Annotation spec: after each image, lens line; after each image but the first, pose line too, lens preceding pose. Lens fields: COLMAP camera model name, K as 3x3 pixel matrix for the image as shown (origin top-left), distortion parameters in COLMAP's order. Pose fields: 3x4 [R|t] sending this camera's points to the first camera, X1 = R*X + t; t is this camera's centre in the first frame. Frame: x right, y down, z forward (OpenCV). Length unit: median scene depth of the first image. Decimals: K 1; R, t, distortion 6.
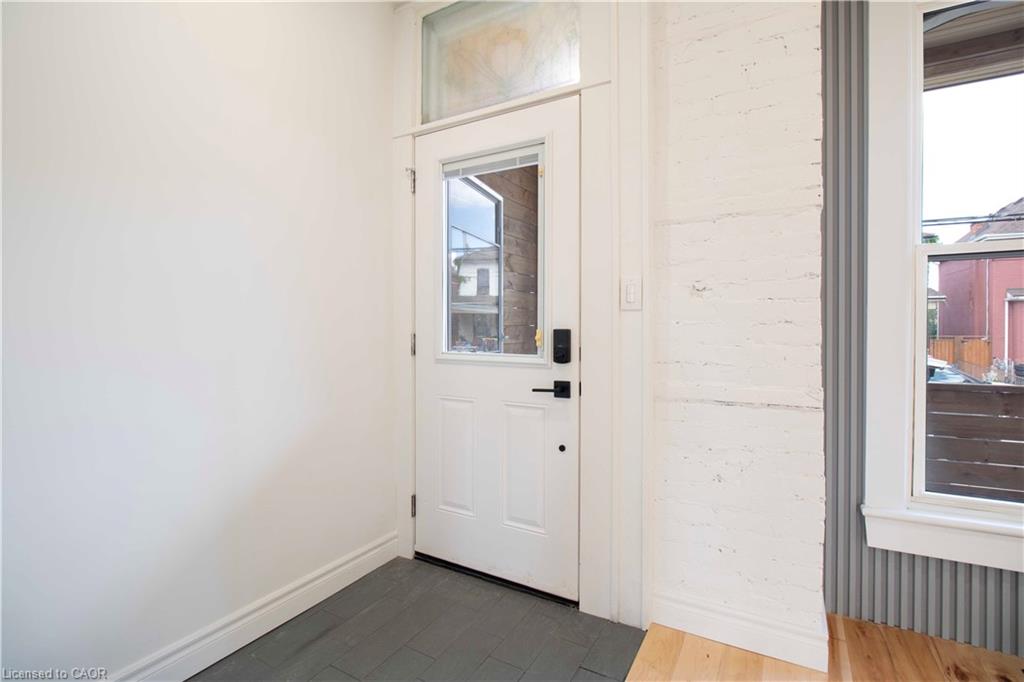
lens RADIAL K [[480.1, 0, 510.1], [0, 480.1, 331.1], [0, 0, 1]] dist [-0.011105, -0.000622]
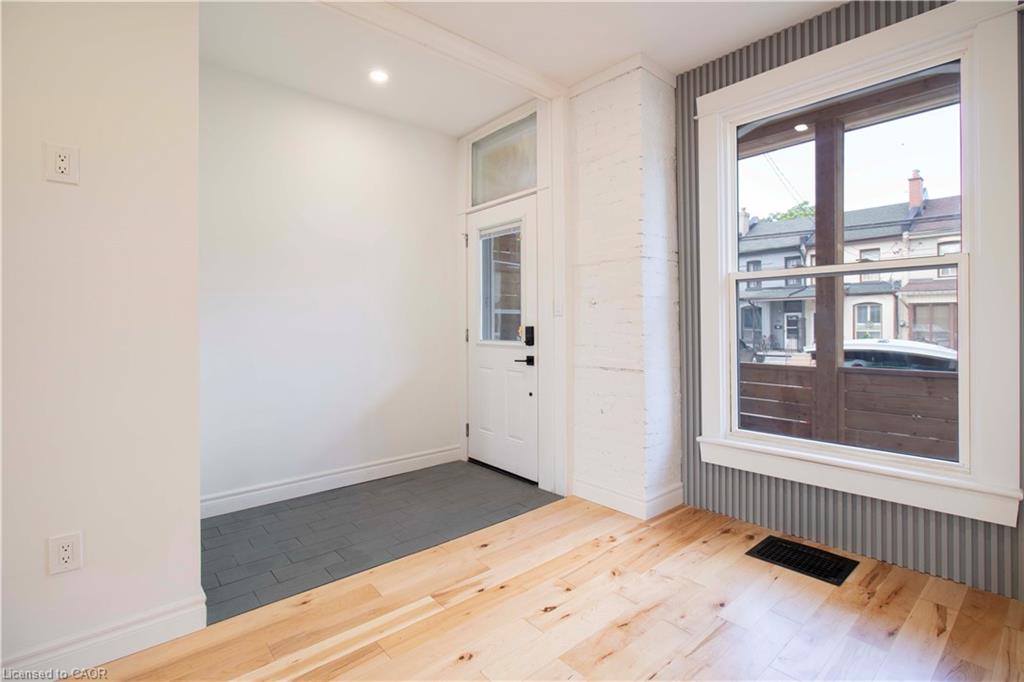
lens RADIAL K [[484.8, 0, 520.4], [0, 484.8, 321.8], [0, 0, 1]] dist [-0.008990, -0.000881]
pose [[0.944148, -0.006905, -0.329450, 0.678748], [0.003301, 0.999928, -0.011499, -0.000202], [0.329506, 0.009769, 0.944103, -0.706893]]
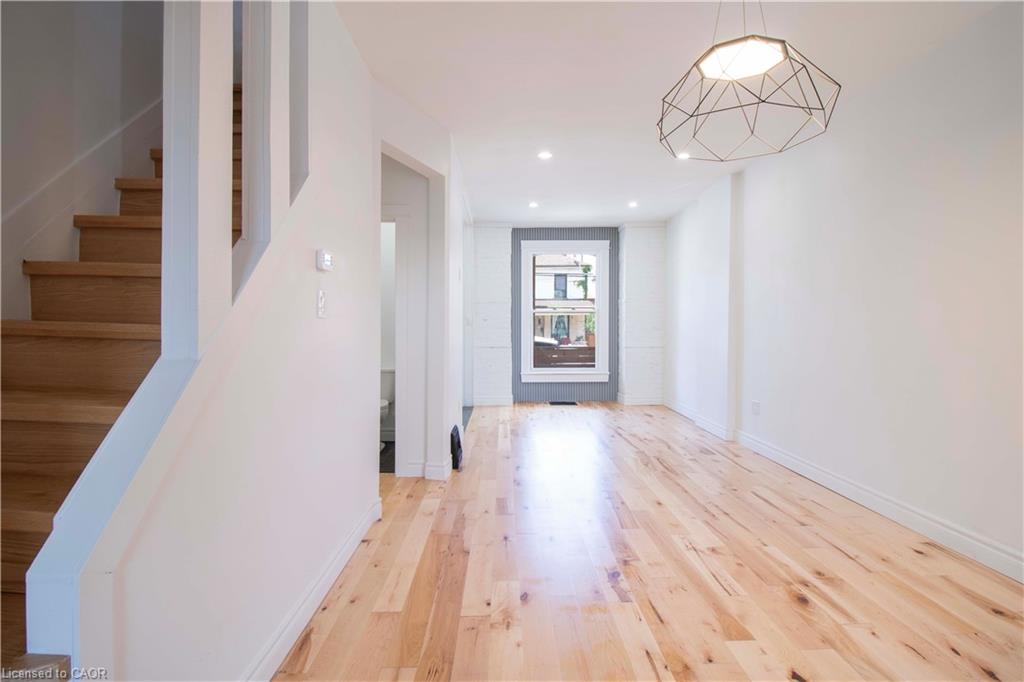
lens RADIAL K [[509.7, 0, 507.5], [0, 509.7, 330.0], [0, 0, 1]] dist [0.000550, -0.016125]
pose [[0.863206, -0.002118, 0.504847, -1.508364], [0.002154, 0.999998, 0.000512, -0.003551], [-0.504847, 0.000645, 0.863208, -2.620086]]
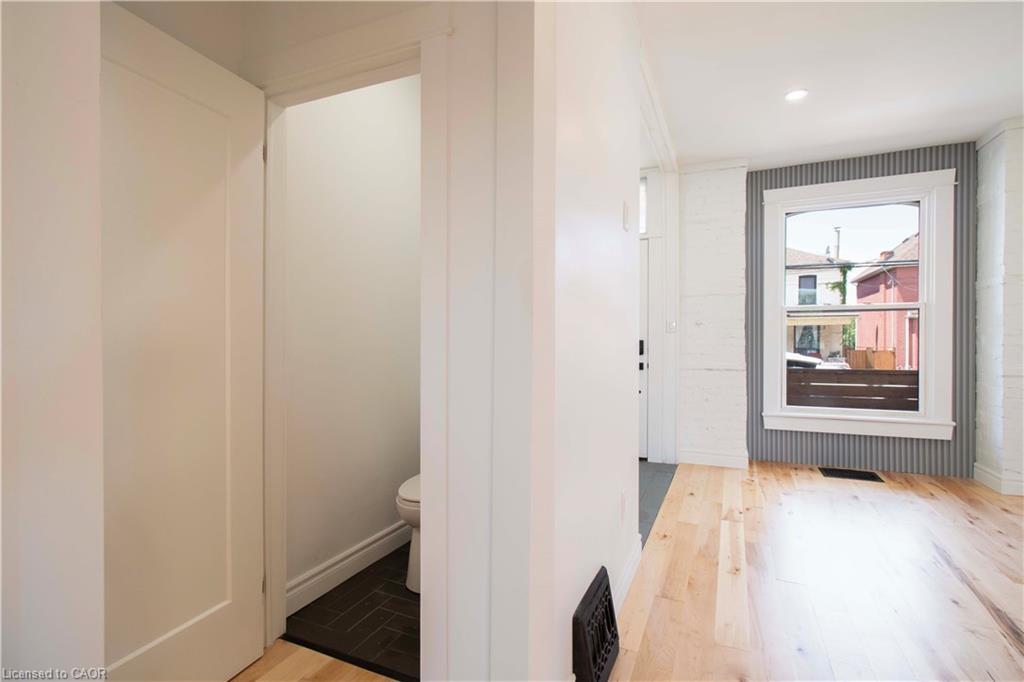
lens RADIAL K [[488.1, 0, 514.9], [0, 488.1, 341.5], [0, 0, 1]] dist [0.003573, 0.000205]
pose [[0.994657, 0.000481, 0.103238, -0.753601], [-0.000121, 0.999994, -0.003493, 0.010609], [-0.103239, 0.003462, 0.994651, -1.312111]]
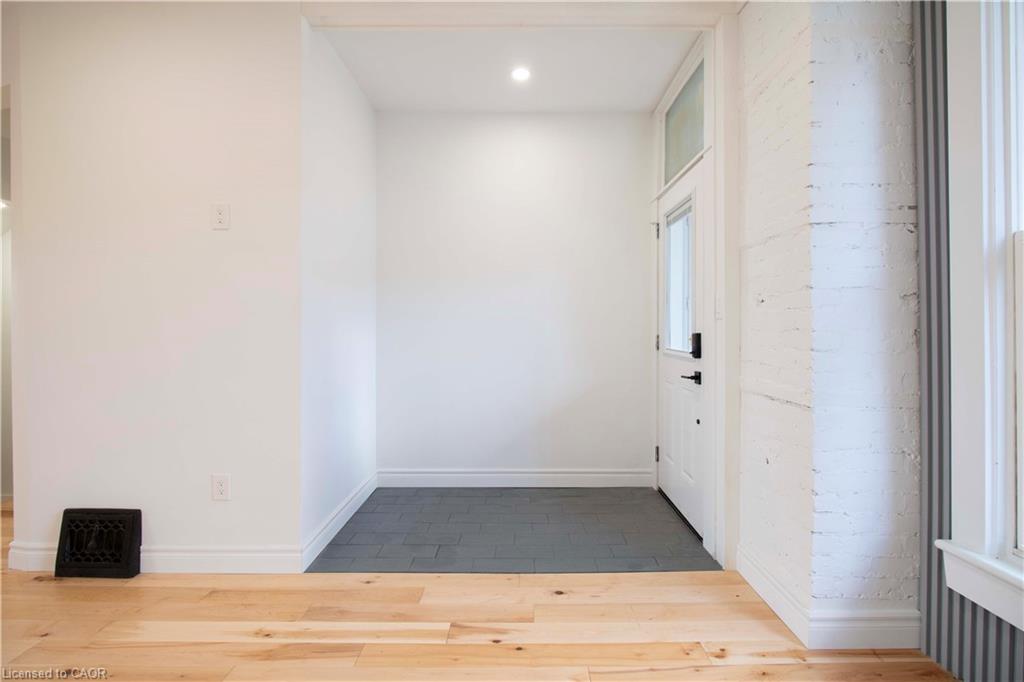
lens RADIAL K [[484.0, 0, 515.4], [0, 484.0, 328.0], [0, 0, 1]] dist [-0.010725, -0.000099]
pose [[0.486617, 0.000644, -0.873615, 1.073698], [-0.006881, 0.999972, -0.003096, -0.010619], [0.873589, 0.007518, 0.486607, -0.110646]]
